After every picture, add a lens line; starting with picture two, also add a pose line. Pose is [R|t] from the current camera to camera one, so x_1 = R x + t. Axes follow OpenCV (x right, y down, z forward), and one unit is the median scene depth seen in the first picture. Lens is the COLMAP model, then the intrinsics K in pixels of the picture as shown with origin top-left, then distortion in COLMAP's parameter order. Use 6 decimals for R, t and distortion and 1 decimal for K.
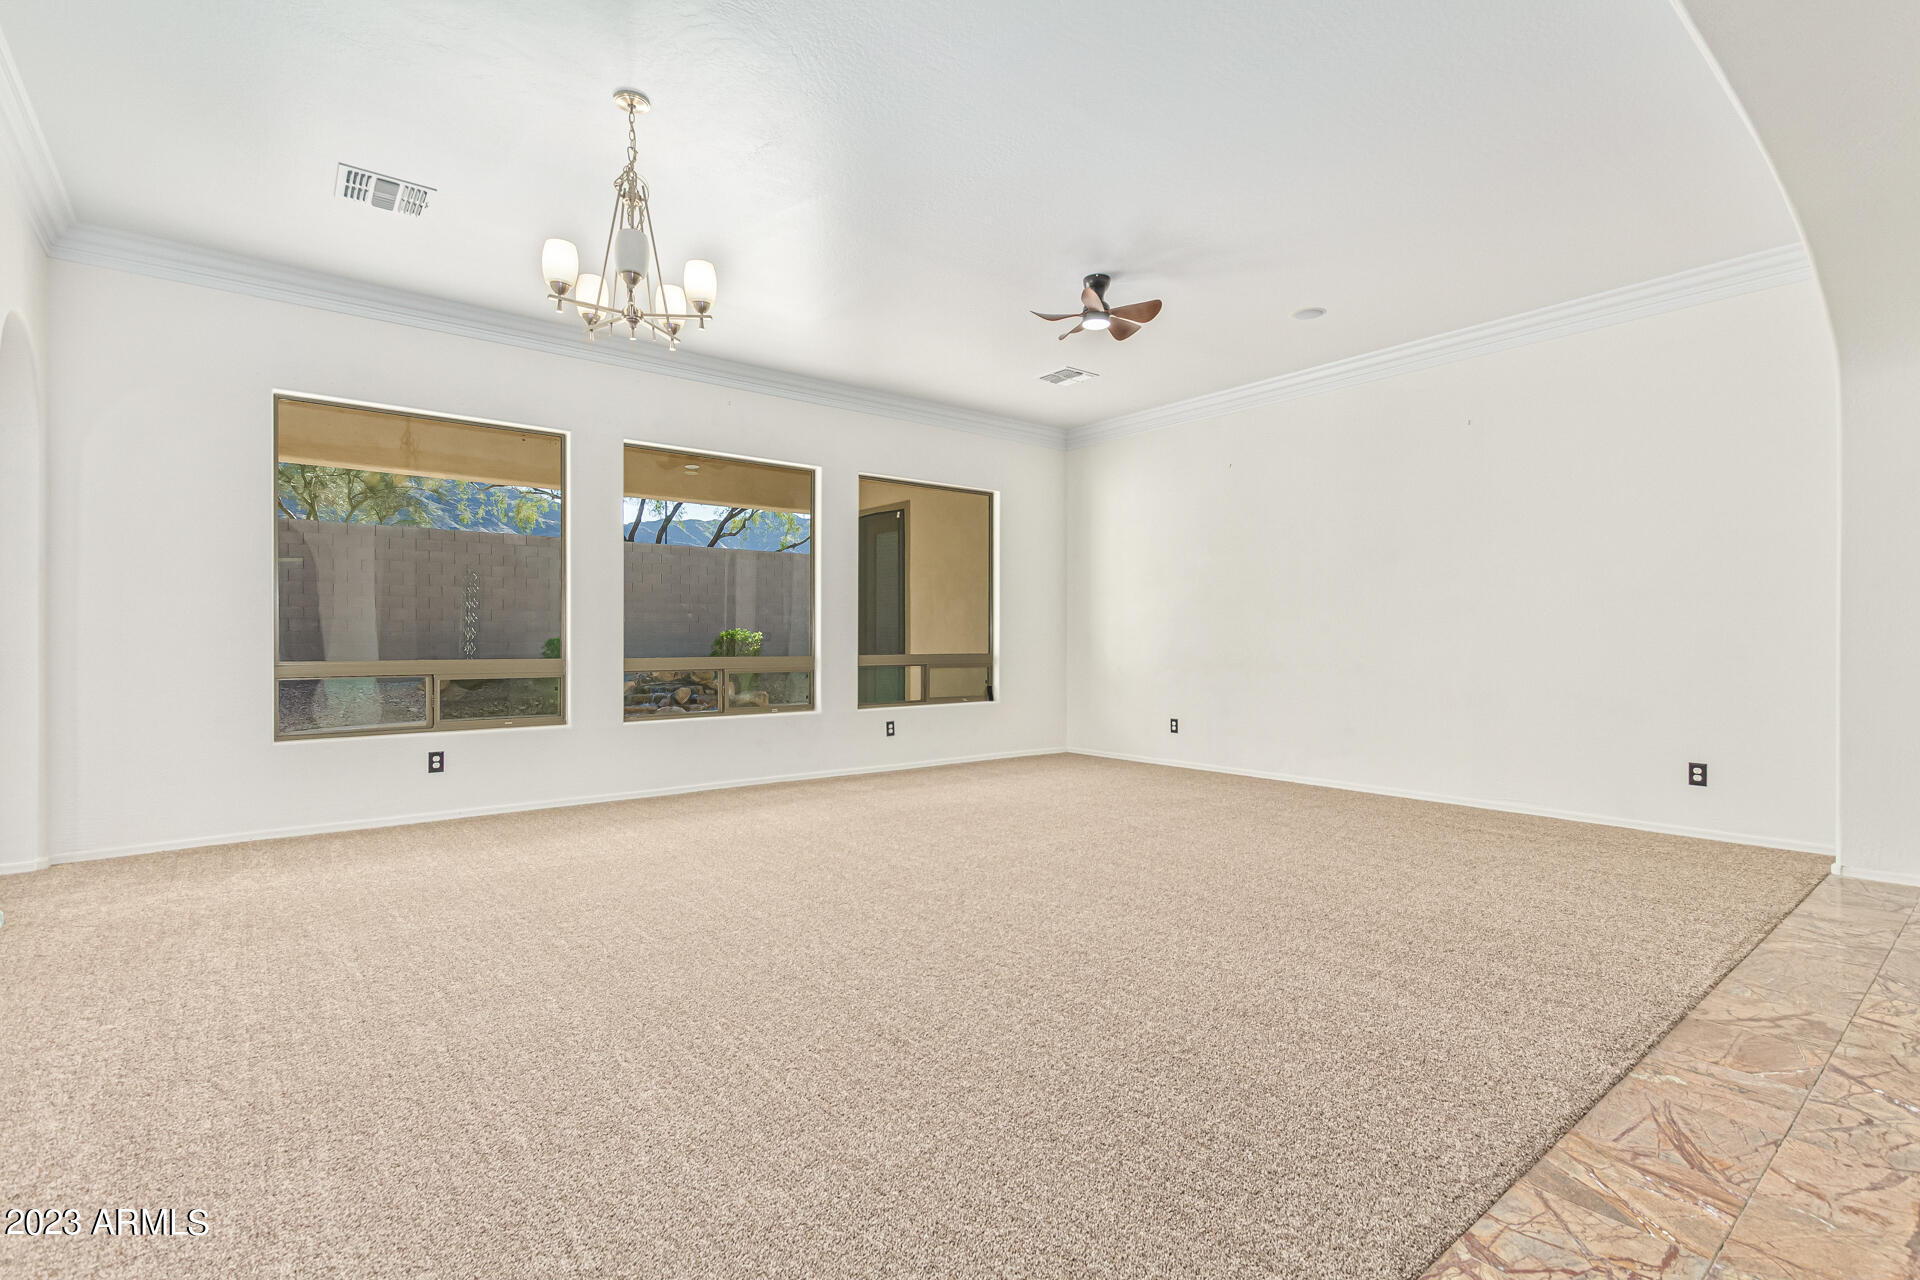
lens RADIAL K [[904.1, 0, 960.0], [0, 904.1, 640.0], [0, 0, 1]] dist [-0.000143, -0.000033]
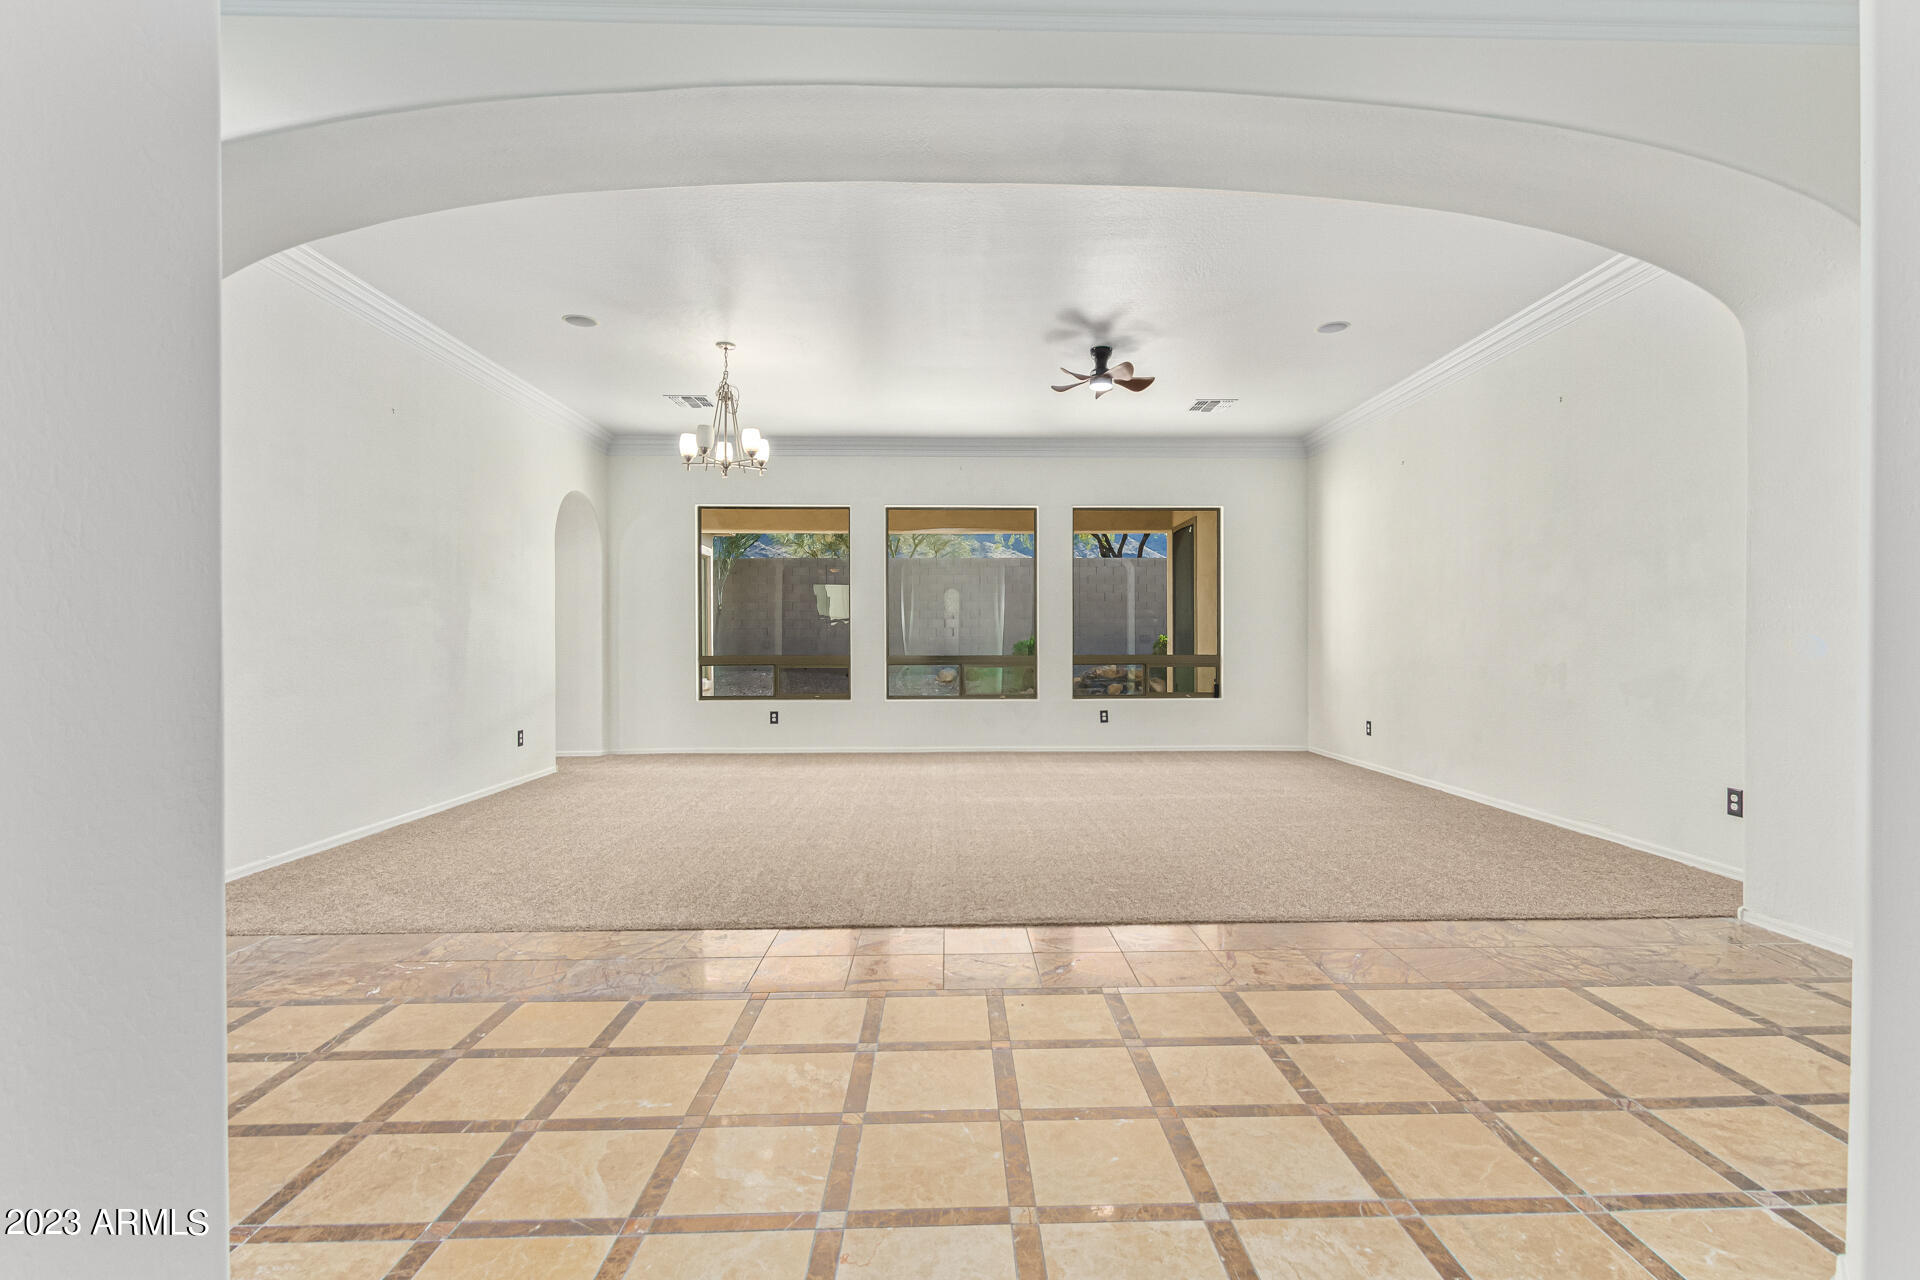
lens RADIAL K [[904.1, 0, 960.0], [0, 904.1, 640.0], [0, 0, 1]] dist [-0.000143, -0.000033]
pose [[0.789292, -0.003609, -0.614007, 0.553384], [0.002328, 0.999993, -0.002886, -0.000347], [0.614013, 0.000849, 0.789295, -0.069979]]
